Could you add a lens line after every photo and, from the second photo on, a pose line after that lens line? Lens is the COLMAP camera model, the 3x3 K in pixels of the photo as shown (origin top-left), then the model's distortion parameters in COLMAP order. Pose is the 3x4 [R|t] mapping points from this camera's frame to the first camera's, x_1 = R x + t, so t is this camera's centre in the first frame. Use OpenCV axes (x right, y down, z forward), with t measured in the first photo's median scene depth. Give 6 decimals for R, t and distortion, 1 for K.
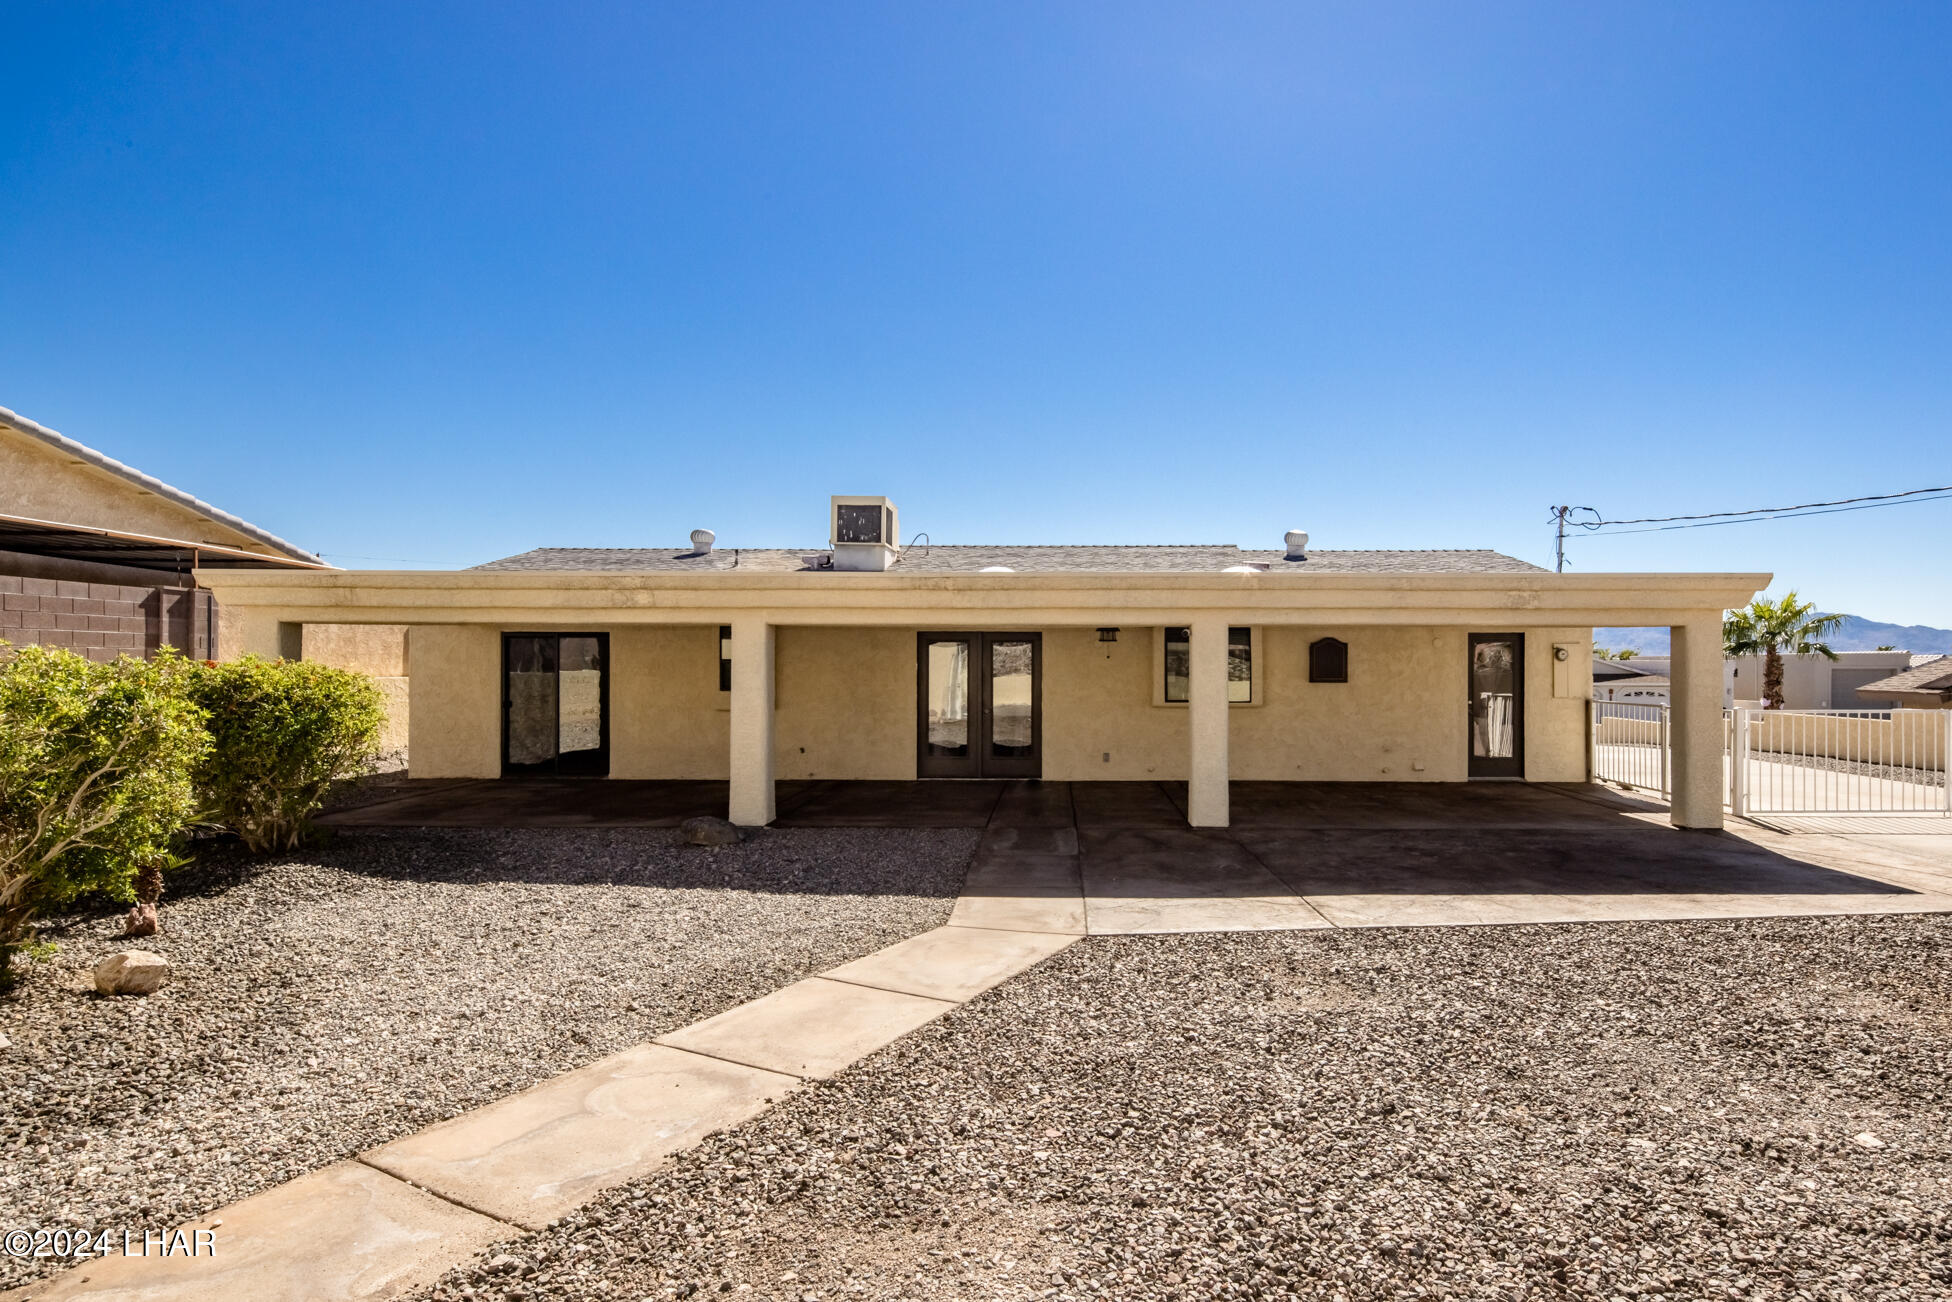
lens RADIAL K [[936.9, 0, 959.4], [0, 936.9, 648.2], [0, 0, 1]] dist [0.001386, -0.000109]
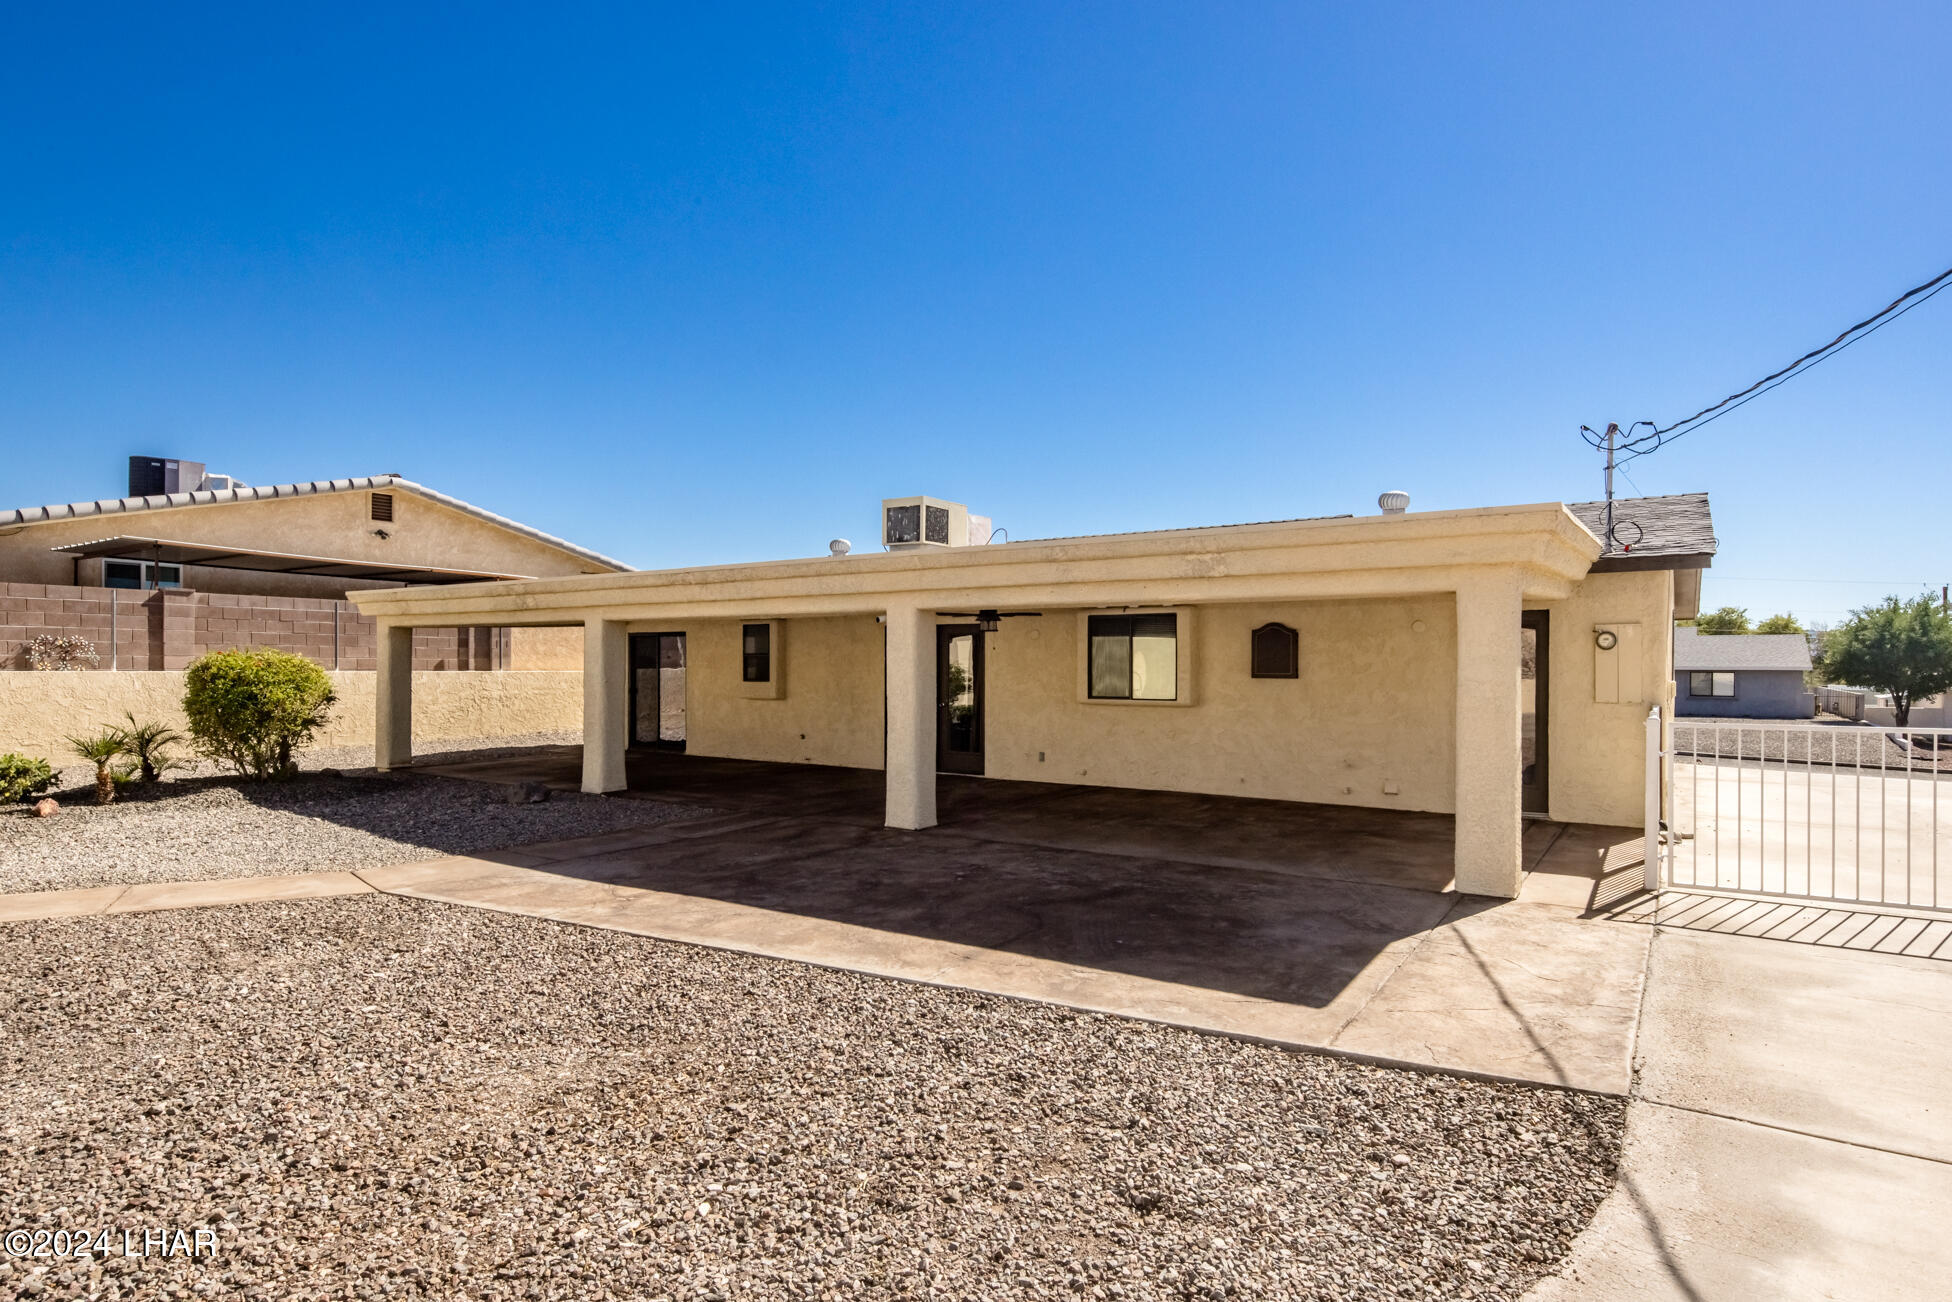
lens RADIAL K [[936.9, 0, 961.6], [0, 936.9, 666.4], [0, 0, 1]] dist [0.001386, -0.000109]
pose [[0.857618, 0.002561, -0.514281, 0.576588], [0.004634, 0.999909, 0.012707, 0.014710], [0.514267, -0.013281, 0.857527, 0.163493]]
